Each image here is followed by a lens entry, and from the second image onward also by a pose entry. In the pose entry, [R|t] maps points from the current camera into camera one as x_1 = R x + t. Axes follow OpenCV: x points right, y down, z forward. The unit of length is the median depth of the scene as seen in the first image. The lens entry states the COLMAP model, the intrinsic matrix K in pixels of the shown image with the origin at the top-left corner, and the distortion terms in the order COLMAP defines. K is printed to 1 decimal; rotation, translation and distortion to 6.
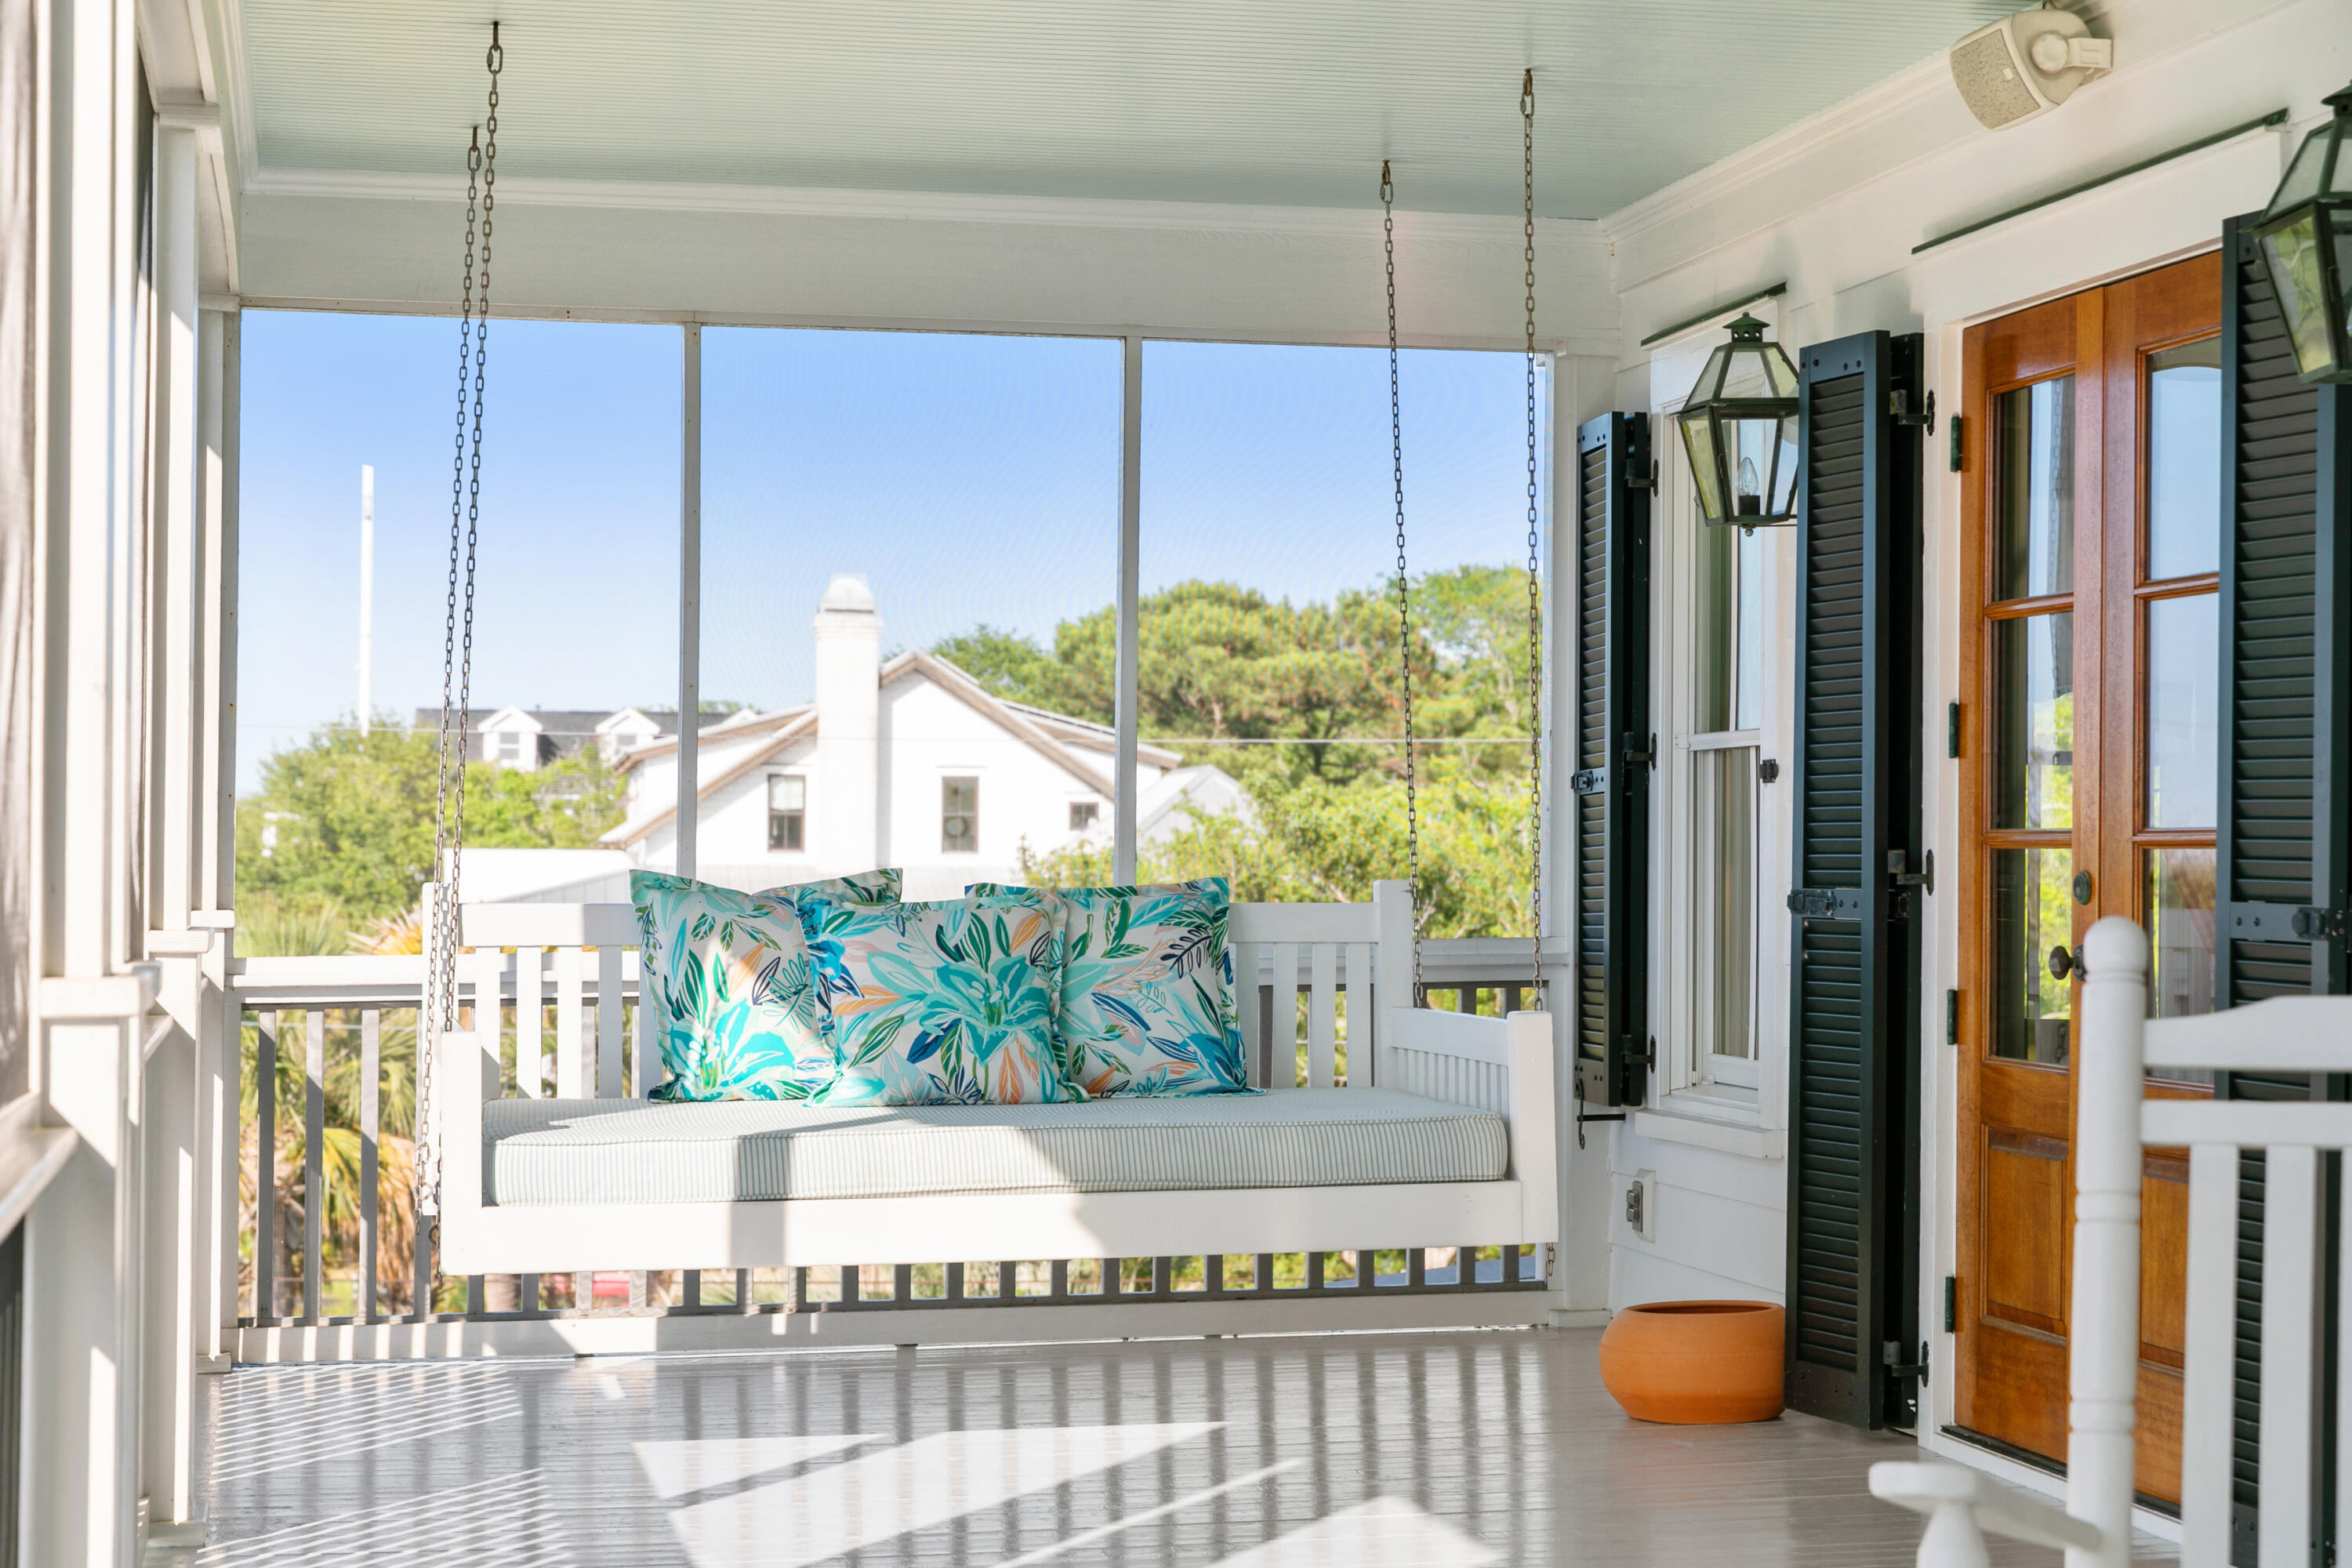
lens RADIAL K [[4591.8, 0, 1178.6], [0, 4591.8, 792.7], [0, 0, 1]] dist [0.018171, 0.000000]
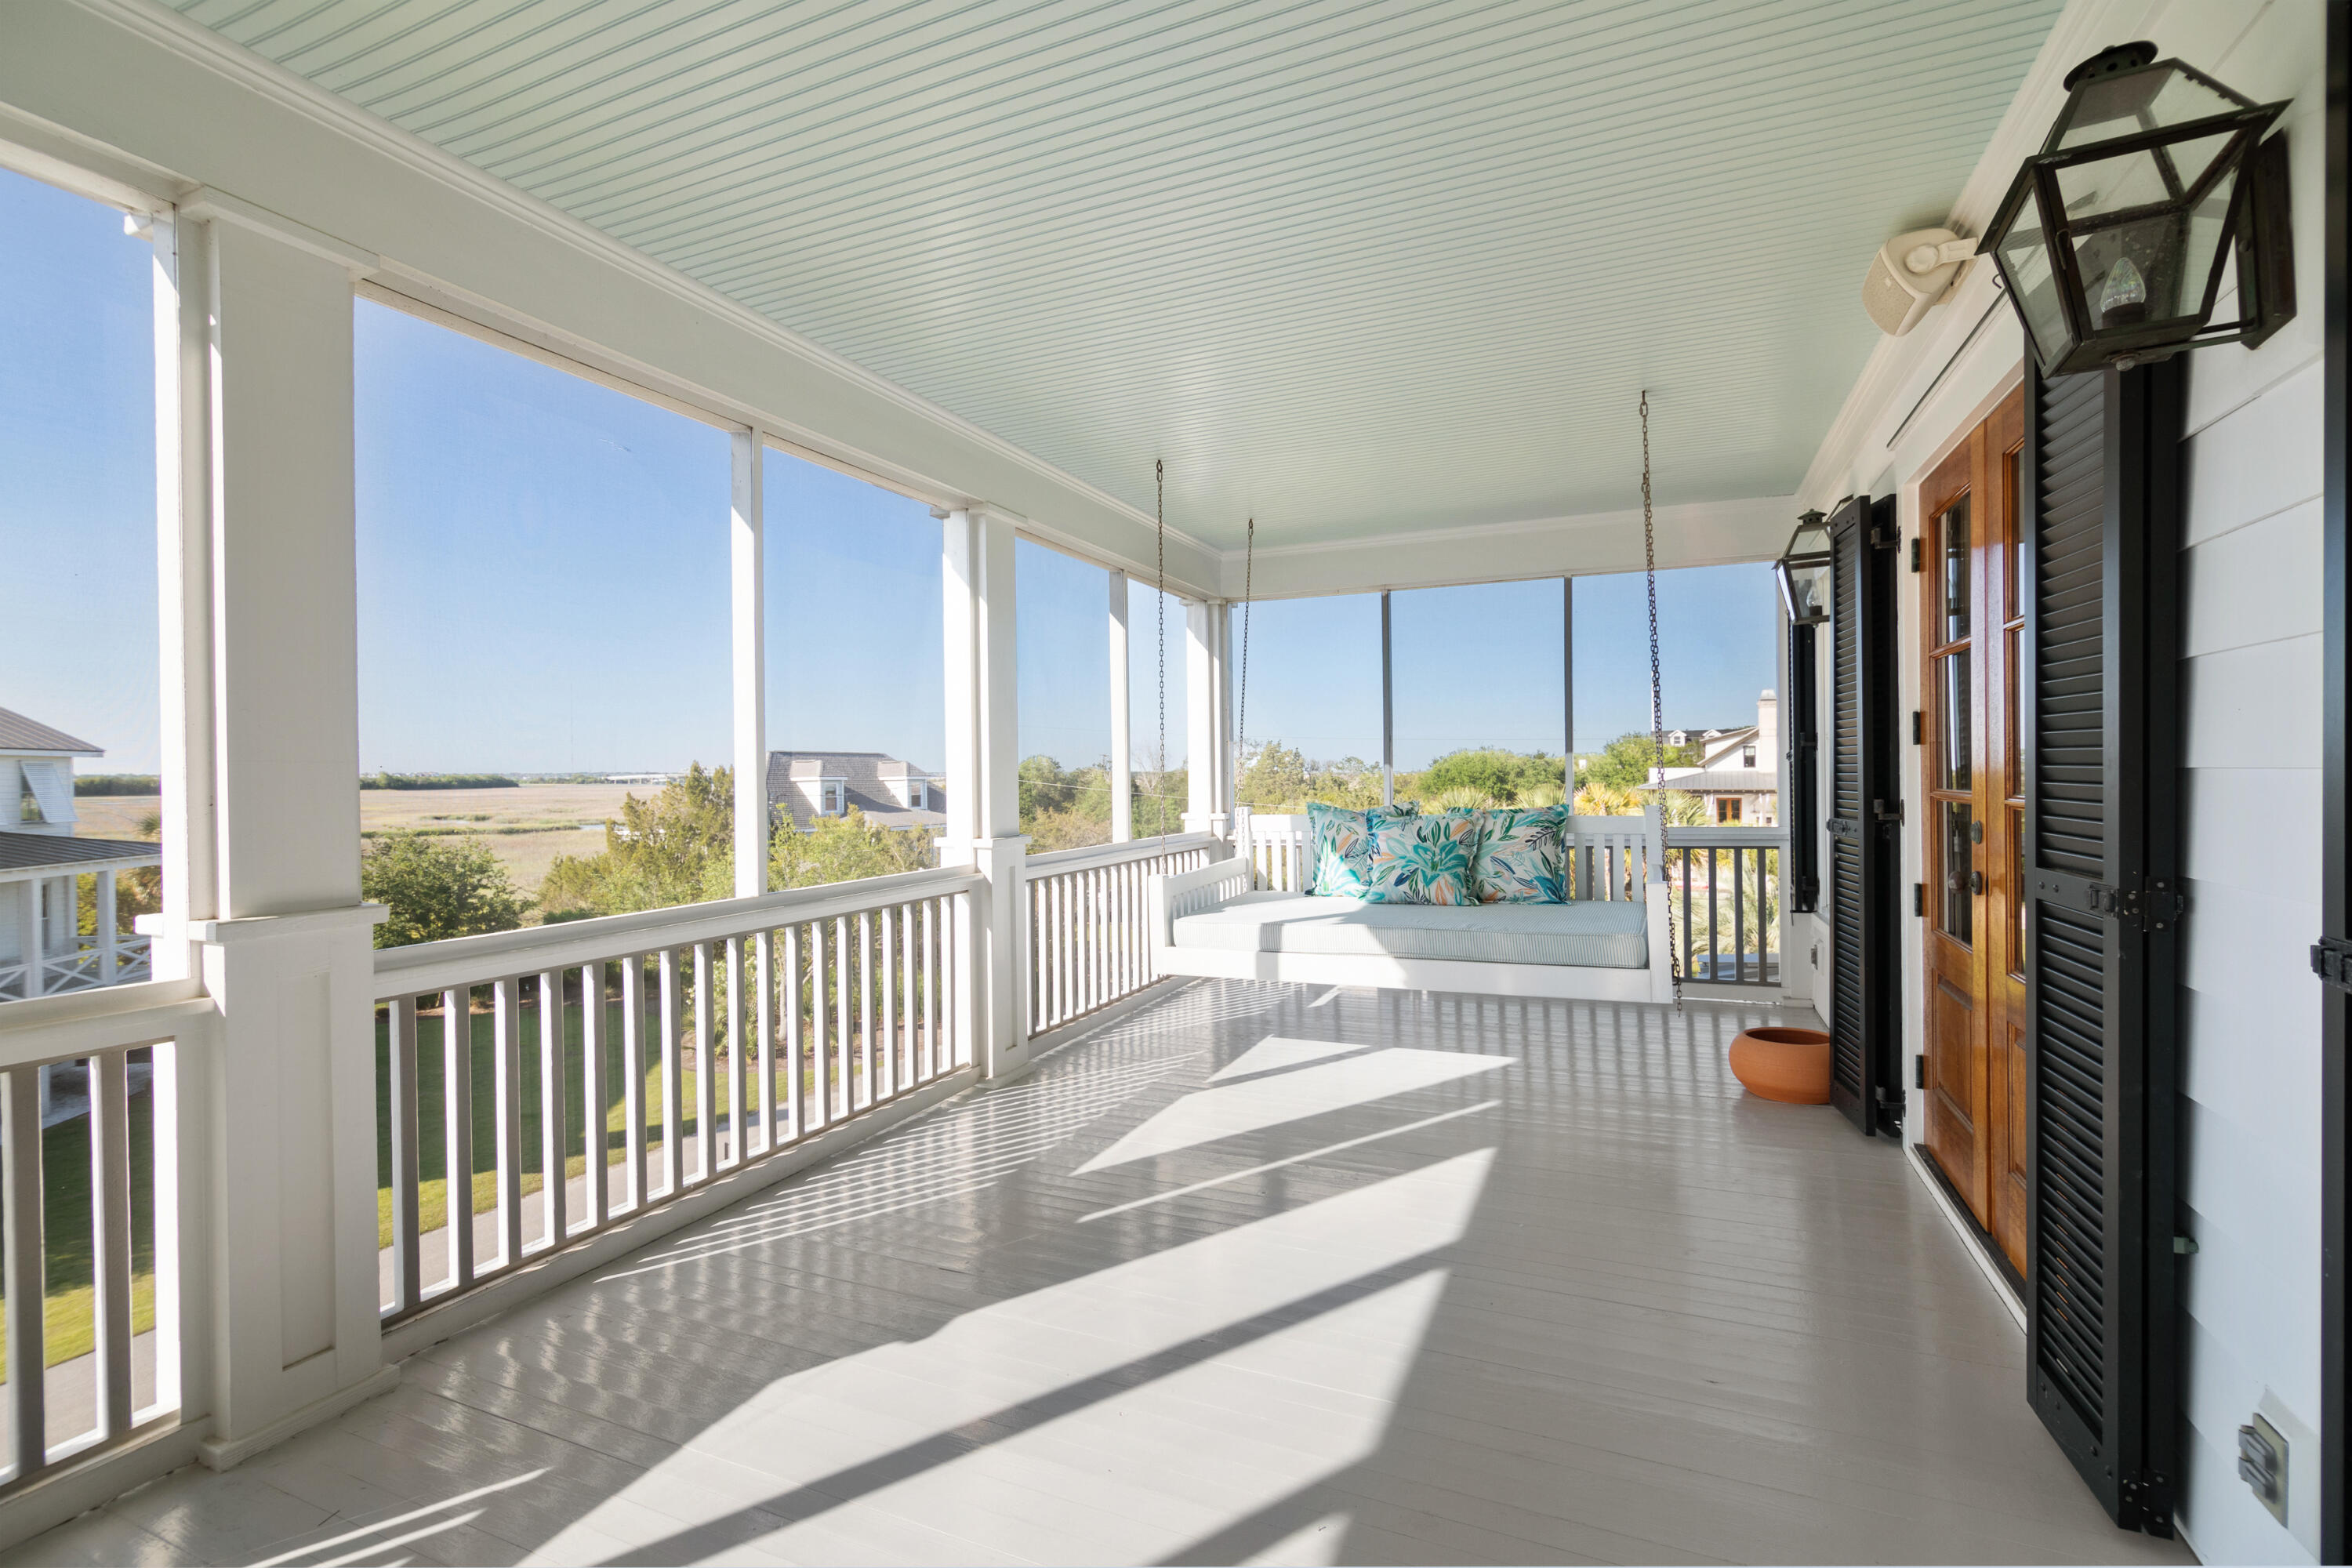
lens RADIAL K [[1036.0, 0, 1175.1], [0, 1036.0, 773.0], [0, 0, 1]] dist [0.007390, -0.001019]
pose [[0.812779, -0.012309, -0.582442, 0.158379], [0.022102, 0.999709, 0.009716, -0.006549], [0.582153, -0.020770, 0.812814, 0.501972]]
